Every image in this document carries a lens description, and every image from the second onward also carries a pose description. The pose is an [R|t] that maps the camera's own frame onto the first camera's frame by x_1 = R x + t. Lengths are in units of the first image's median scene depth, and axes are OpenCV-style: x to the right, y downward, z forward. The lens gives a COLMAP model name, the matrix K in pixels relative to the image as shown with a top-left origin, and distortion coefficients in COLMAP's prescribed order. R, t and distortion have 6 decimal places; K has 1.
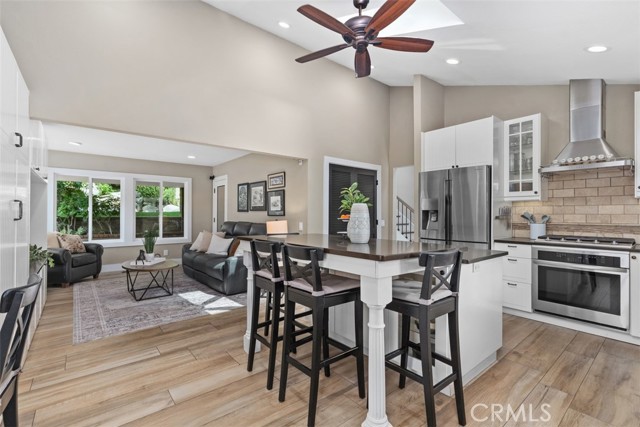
lens RADIAL K [[287.6, 0, 319.2], [0, 287.6, 210.9], [0, 0, 1]] dist [-0.000430, -0.000258]
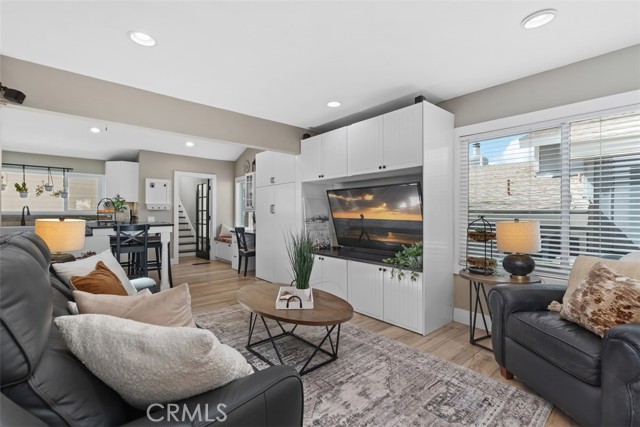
lens RADIAL K [[292.3, 0, 320.7], [0, 292.3, 219.1], [0, 0, 1]] dist [0.001875, 0.000246]
pose [[-0.999864, -0.005149, -0.015687, -0.499809], [-0.005351, 0.999903, 0.012829, 0.018560], [0.015619, 0.012911, -0.999795, 1.222444]]
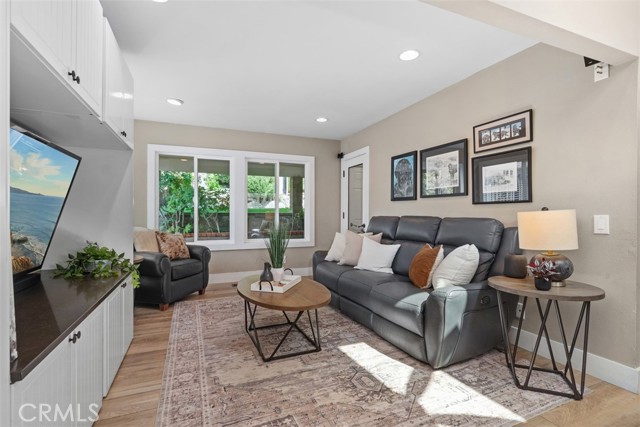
lens RADIAL K [[300.4, 0, 320.0], [0, 300.4, 213.5], [0, 0, 1]] dist [0.000682, -0.000013]
pose [[0.956075, -0.001427, -0.293119, -0.267302], [0.004394, 0.999946, 0.009461, 0.025767], [0.293089, -0.010333, 0.956029, 0.361229]]
